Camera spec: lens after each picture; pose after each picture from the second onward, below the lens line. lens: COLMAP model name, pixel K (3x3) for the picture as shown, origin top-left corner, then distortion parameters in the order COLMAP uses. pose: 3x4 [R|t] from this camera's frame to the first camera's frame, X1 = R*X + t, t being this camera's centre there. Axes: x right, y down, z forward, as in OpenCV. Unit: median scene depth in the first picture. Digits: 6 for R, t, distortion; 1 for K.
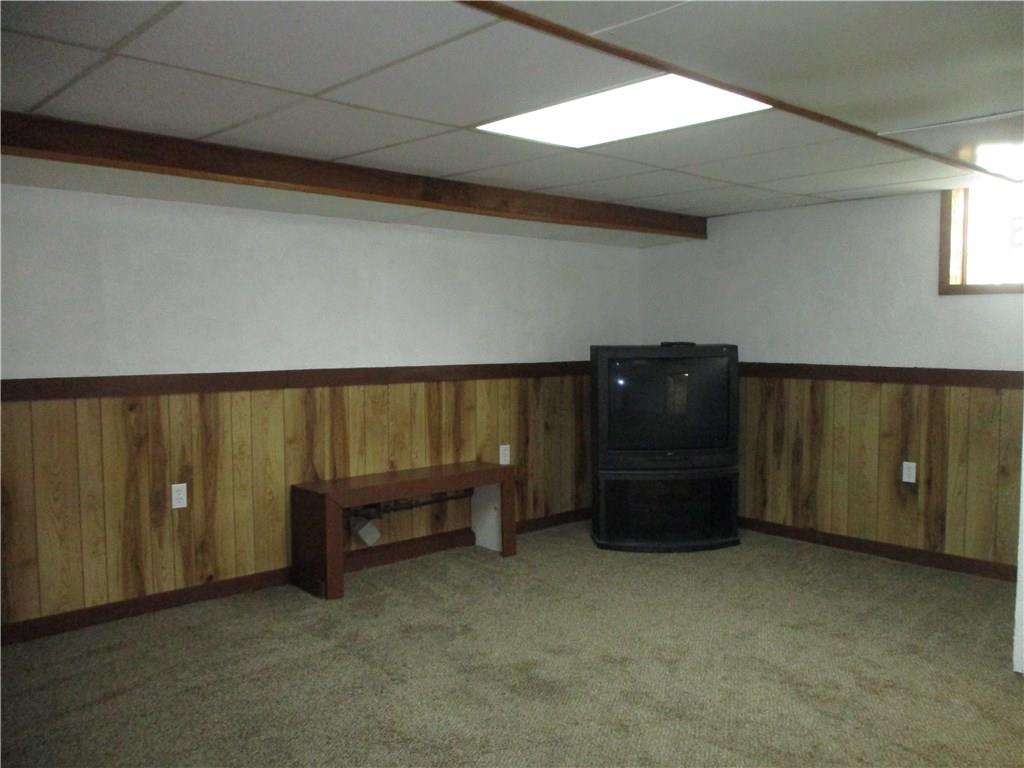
lens RADIAL K [[850.4, 0, 512.0], [0, 850.4, 384.0], [0, 0, 1]] dist [-0.039722, 0.005800]
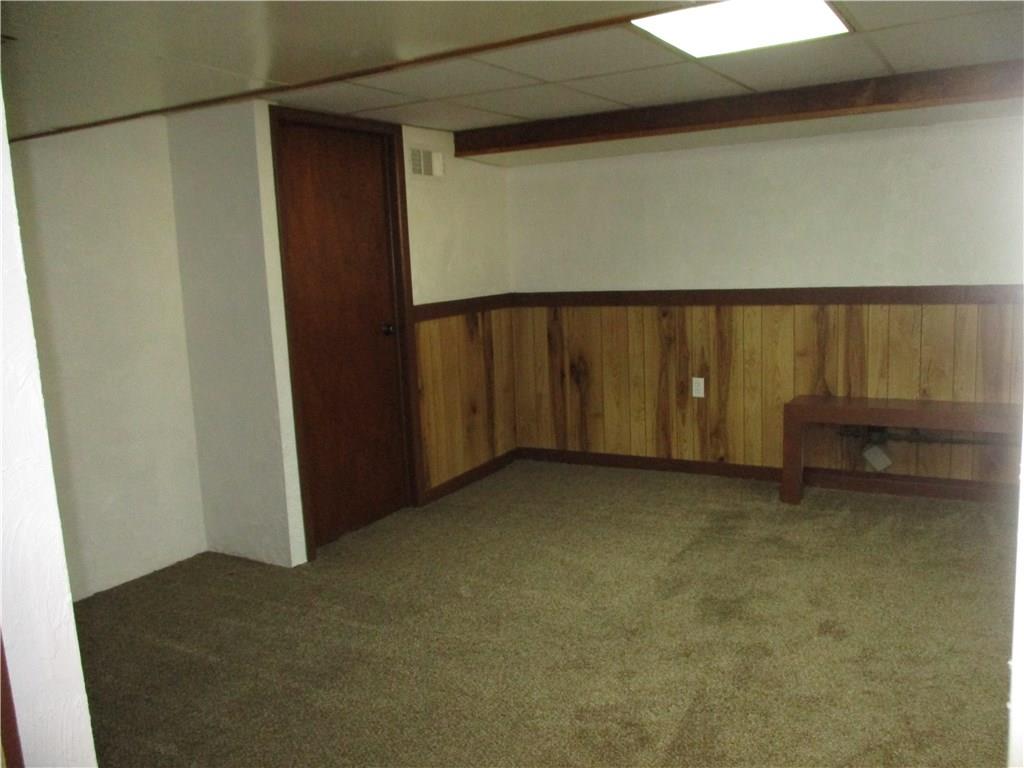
lens RADIAL K [[850.4, 0, 512.0], [0, 850.4, 384.0], [0, 0, 1]] dist [-0.039722, 0.005800]
pose [[0.293901, 0.131396, -0.946761, 0.700034], [-0.012902, 0.990961, 0.133525, -0.036206], [0.955749, -0.027028, 0.292940, 0.360395]]
